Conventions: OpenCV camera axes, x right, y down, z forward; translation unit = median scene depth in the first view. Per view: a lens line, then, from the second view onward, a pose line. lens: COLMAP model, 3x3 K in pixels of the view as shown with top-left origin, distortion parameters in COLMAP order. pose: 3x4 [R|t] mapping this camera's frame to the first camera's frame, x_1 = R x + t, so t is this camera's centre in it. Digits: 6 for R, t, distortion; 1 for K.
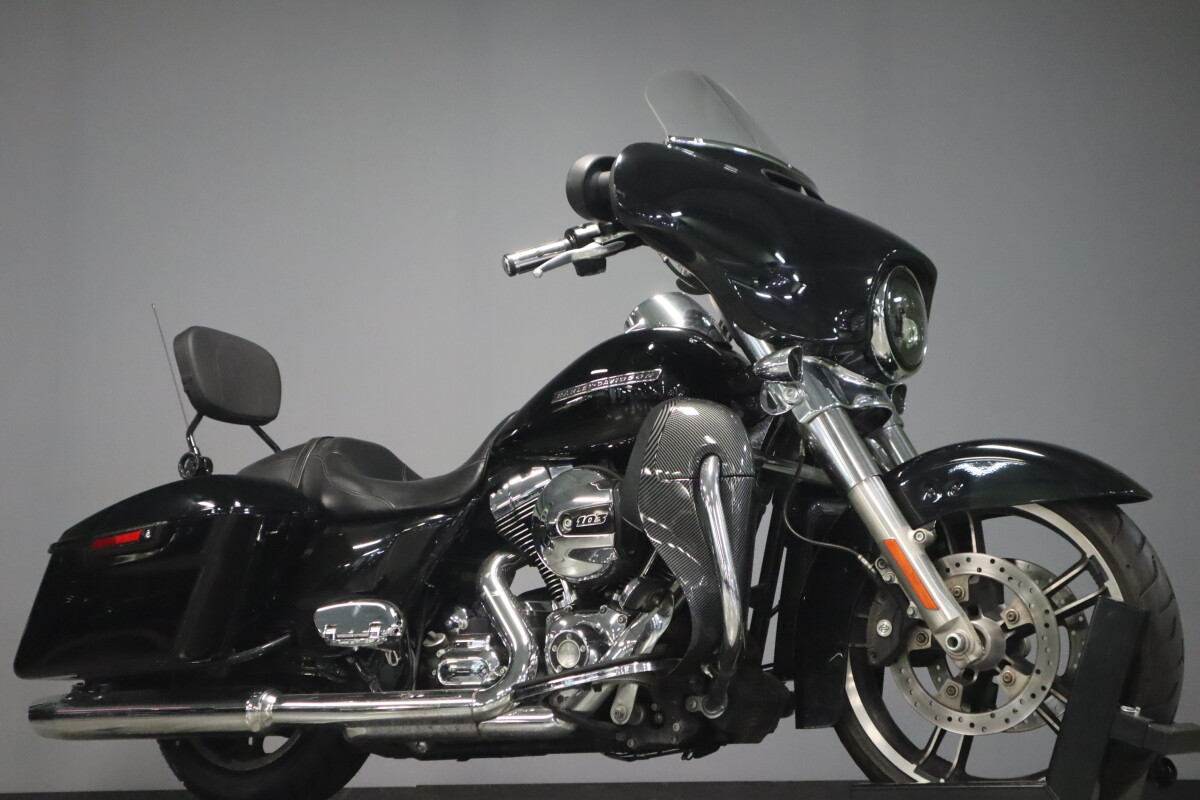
lens RADIAL K [[1845.1, 0, 597.3], [0, 1845.1, 397.7], [0, 0, 1]] dist [0.108660, 0.000000]
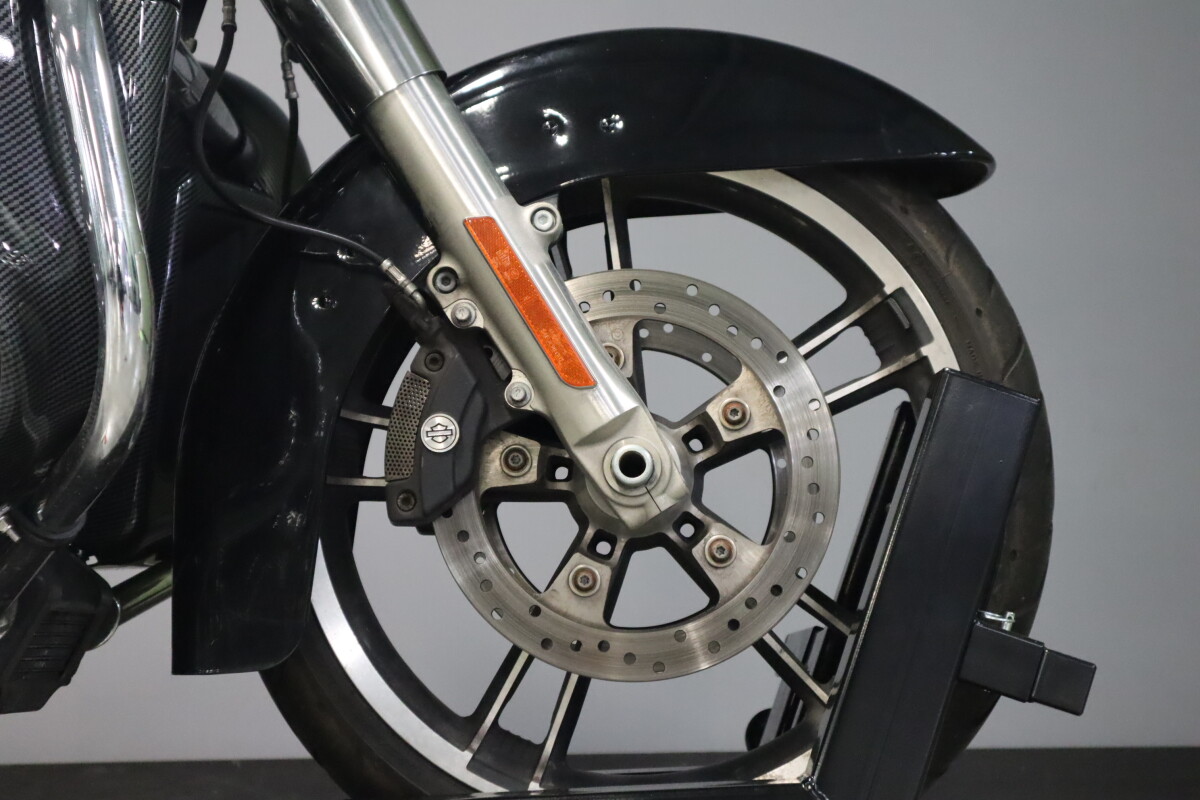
lens RADIAL K [[1851.1, 0, 596.1], [0, 1851.1, 395.2], [0, 0, 1]] dist [0.027199, 0.000000]
pose [[0.854642, 0.063682, 0.515298, -0.029788], [-0.078562, 0.996884, 0.007099, 0.104508], [-0.513240, -0.046550, 0.856982, 0.591674]]
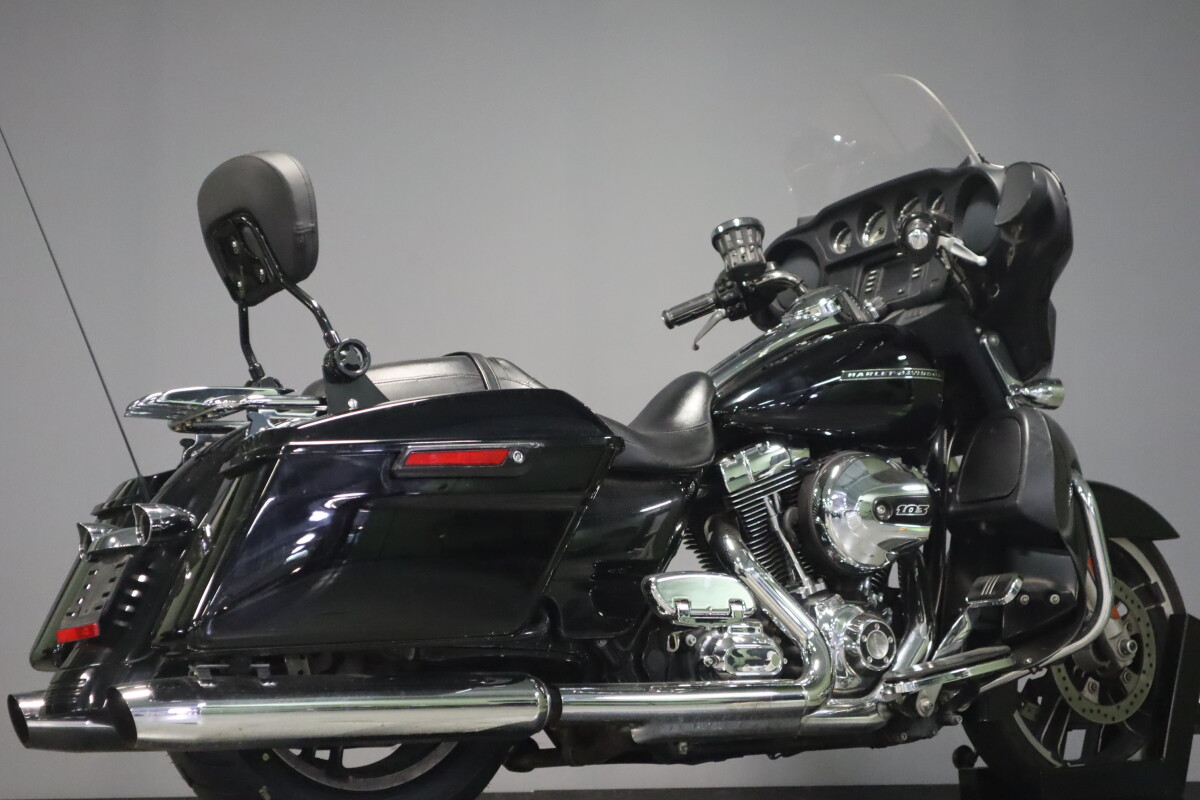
lens RADIAL K [[1851.1, 0, 598.8], [0, 1851.1, 401.5], [0, 0, 1]] dist [0.027199, 0.000000]
pose [[0.442189, 0.157668, 0.882955, -0.962035], [-0.128091, 0.985439, -0.111820, 0.141684], [-0.887729, -0.063653, 0.455945, 0.705023]]
